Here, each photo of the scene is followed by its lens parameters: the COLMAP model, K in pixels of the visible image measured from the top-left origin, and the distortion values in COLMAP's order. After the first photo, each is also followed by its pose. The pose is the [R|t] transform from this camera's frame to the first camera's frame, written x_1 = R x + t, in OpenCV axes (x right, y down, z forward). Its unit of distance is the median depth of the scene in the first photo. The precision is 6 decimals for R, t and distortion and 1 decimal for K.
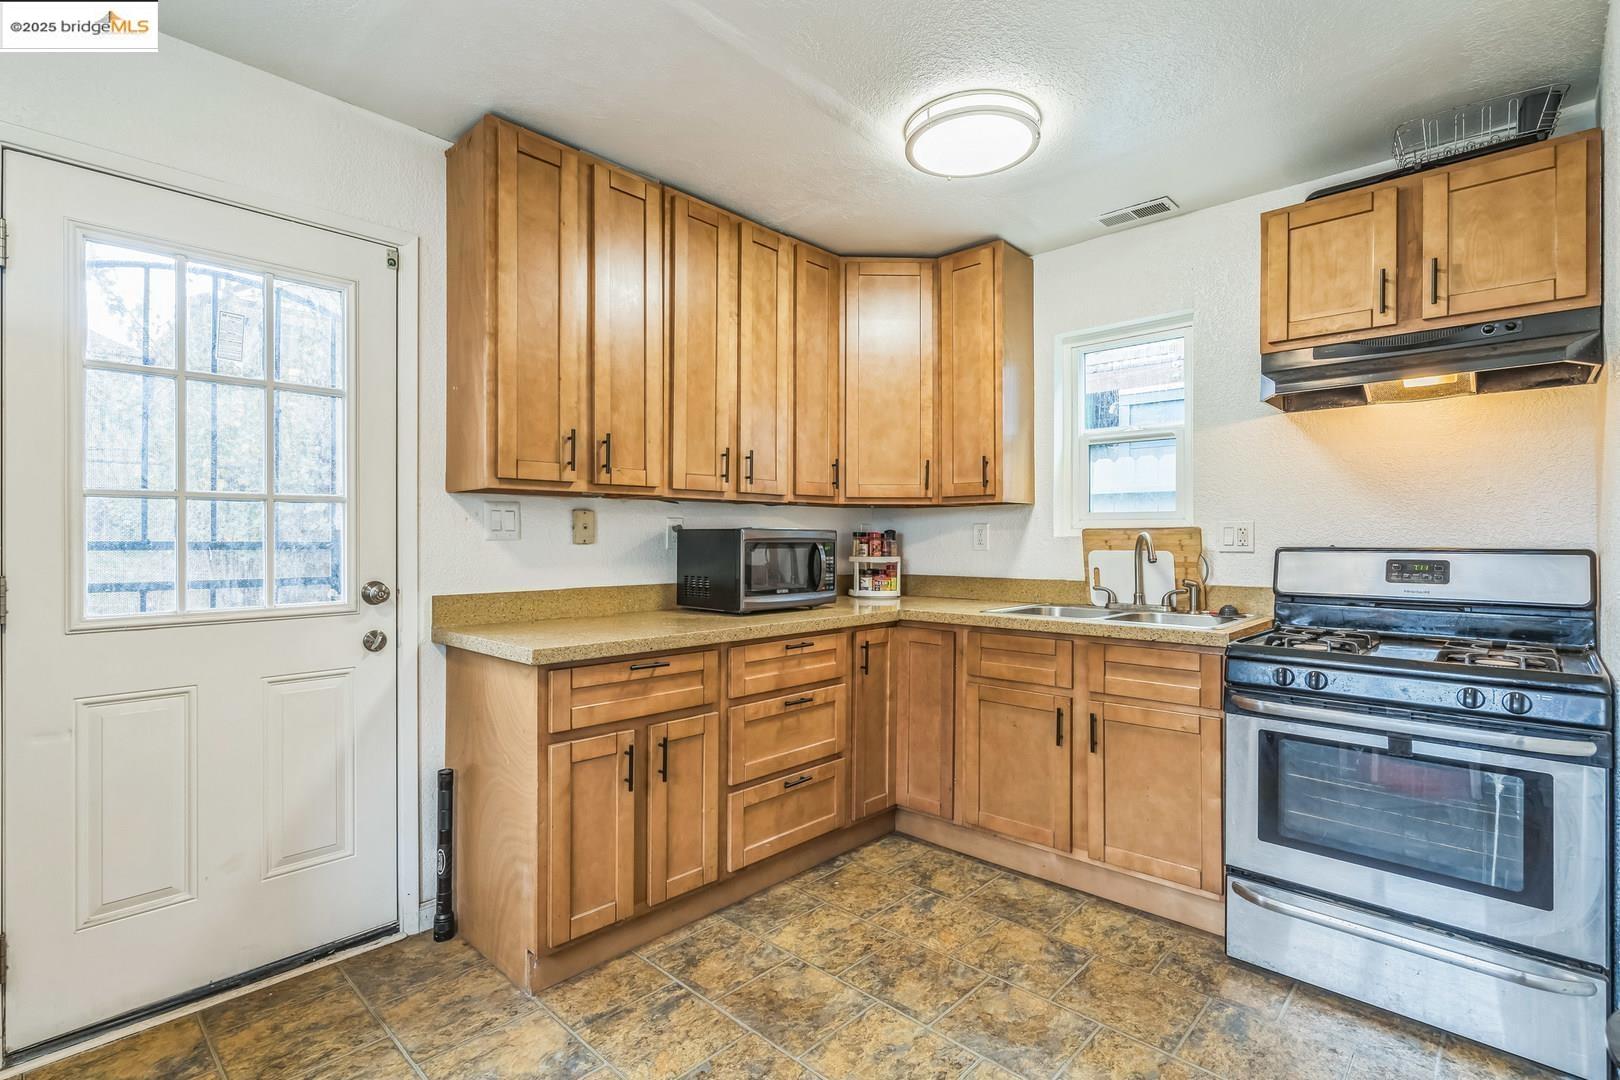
lens RADIAL K [[768.4, 0, 820.7], [0, 768.4, 532.8], [0, 0, 1]] dist [-0.004821, 0.000098]
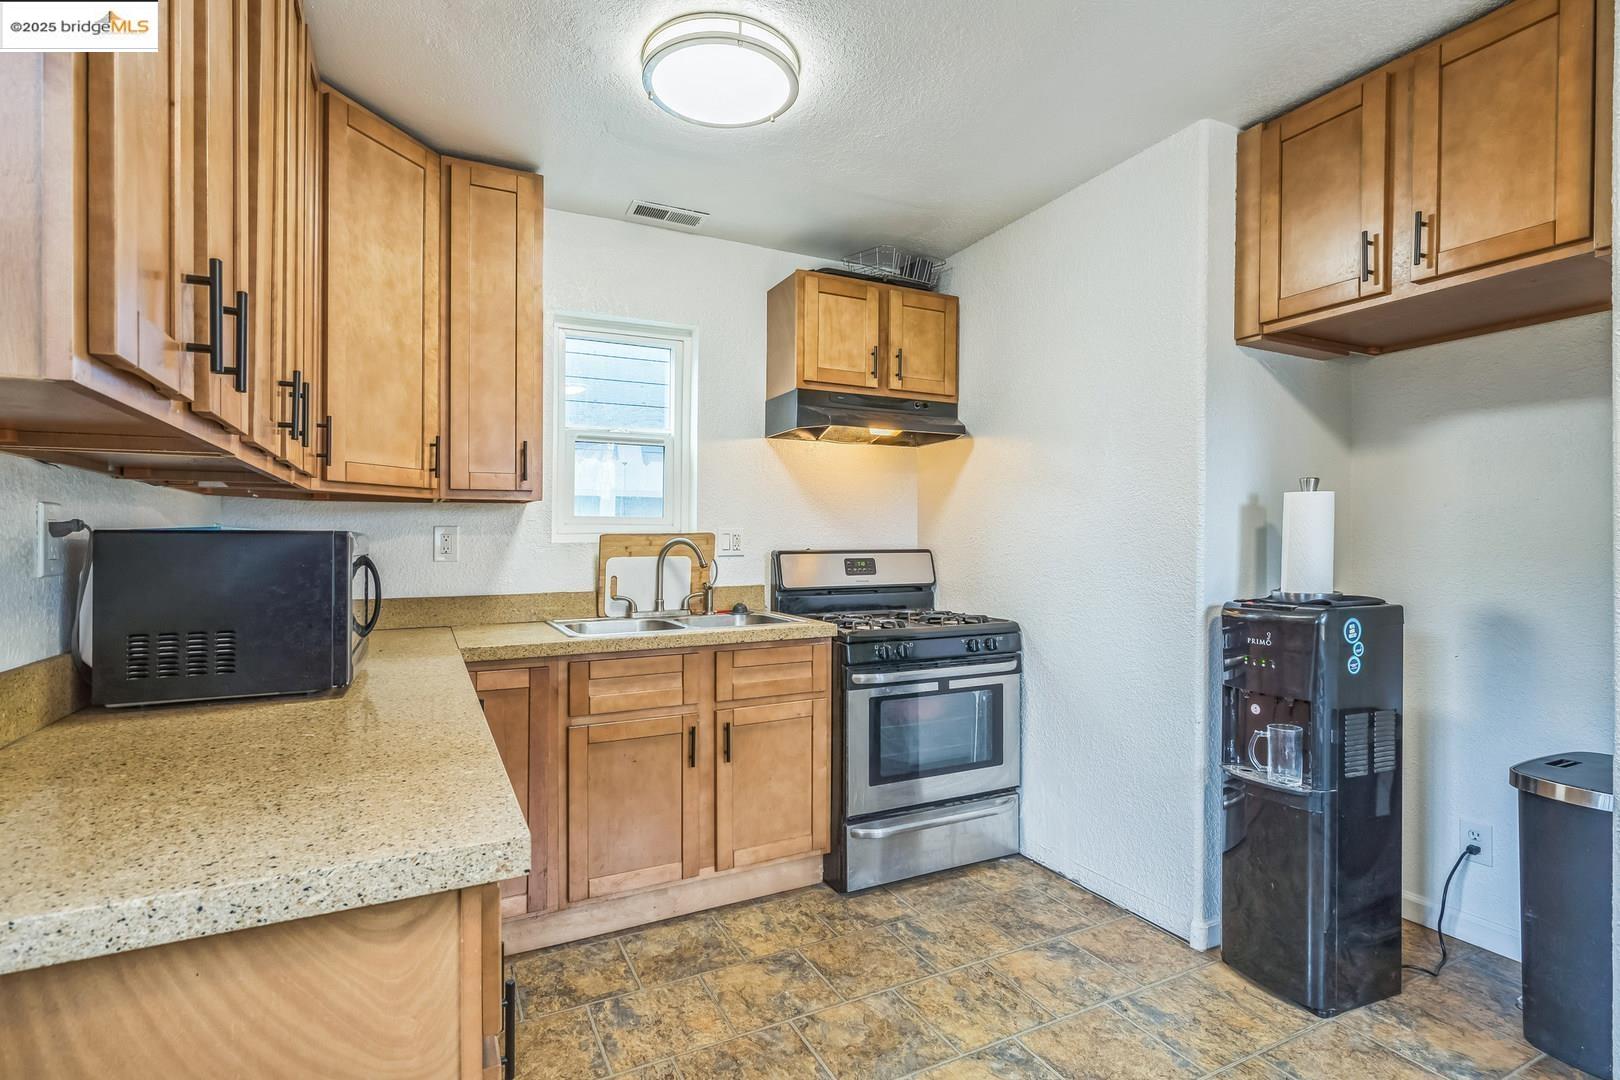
lens RADIAL K [[768.4, 0, 815.6], [0, 768.4, 548.8], [0, 0, 1]] dist [-0.004821, 0.000098]
pose [[0.349132, -0.013008, 0.936983, -0.522453], [-0.001960, 0.999891, 0.014611, -0.002102], [-0.937071, -0.006937, 0.349069, 0.548324]]
